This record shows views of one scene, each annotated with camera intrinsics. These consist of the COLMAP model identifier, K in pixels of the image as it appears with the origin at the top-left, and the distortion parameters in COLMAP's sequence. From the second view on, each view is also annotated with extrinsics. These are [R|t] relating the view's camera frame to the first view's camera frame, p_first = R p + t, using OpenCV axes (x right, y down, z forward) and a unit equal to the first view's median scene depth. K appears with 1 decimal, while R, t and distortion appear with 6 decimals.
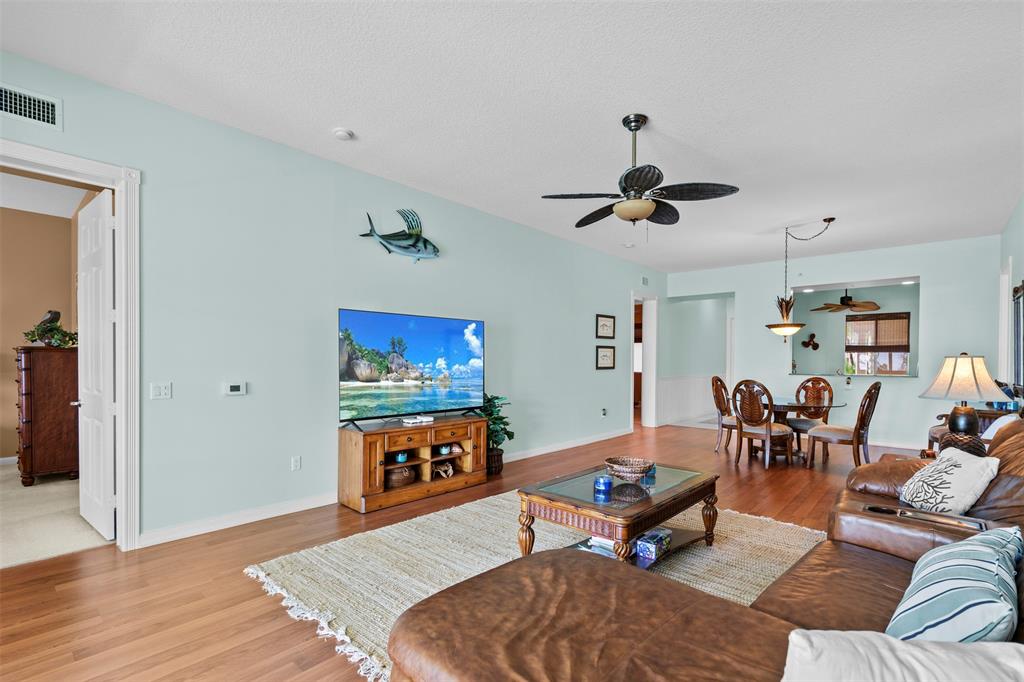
lens RADIAL K [[469.0, 0, 533.6], [0, 469.0, 358.2], [0, 0, 1]] dist [0.023911, 0.000356]
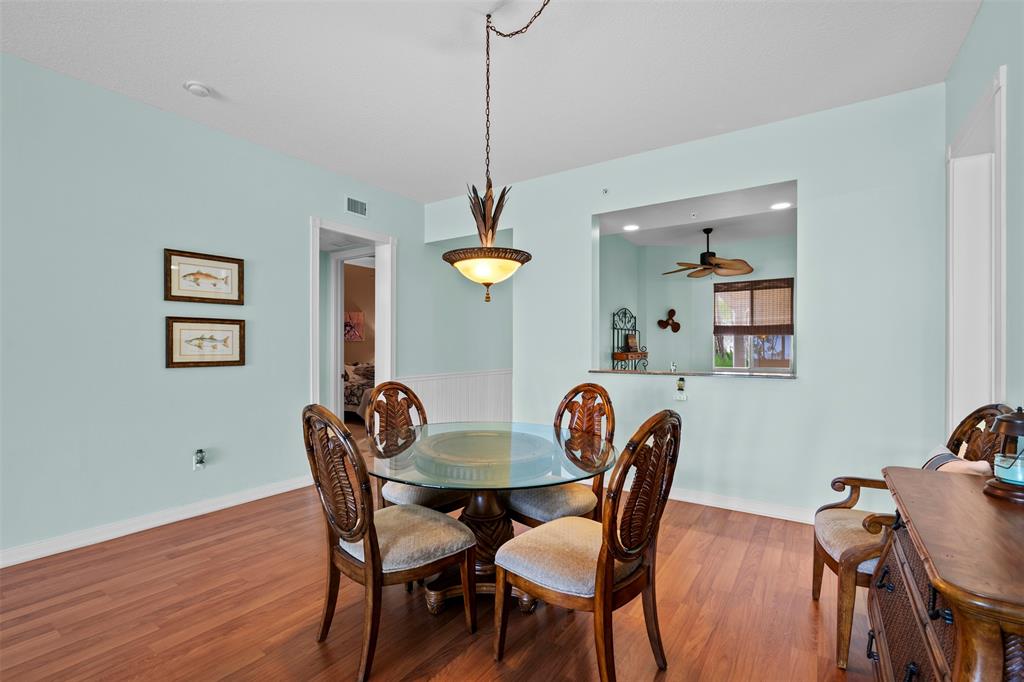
lens RADIAL K [[461.3, 0, 514.4], [0, 461.3, 343.1], [0, 0, 1]] dist [-0.000117, -0.000112]
pose [[0.994196, -0.003378, 0.107534, 0.405743], [0.004021, 0.999975, -0.005766, 0.003321], [-0.107512, 0.006165, 0.994185, 0.484754]]
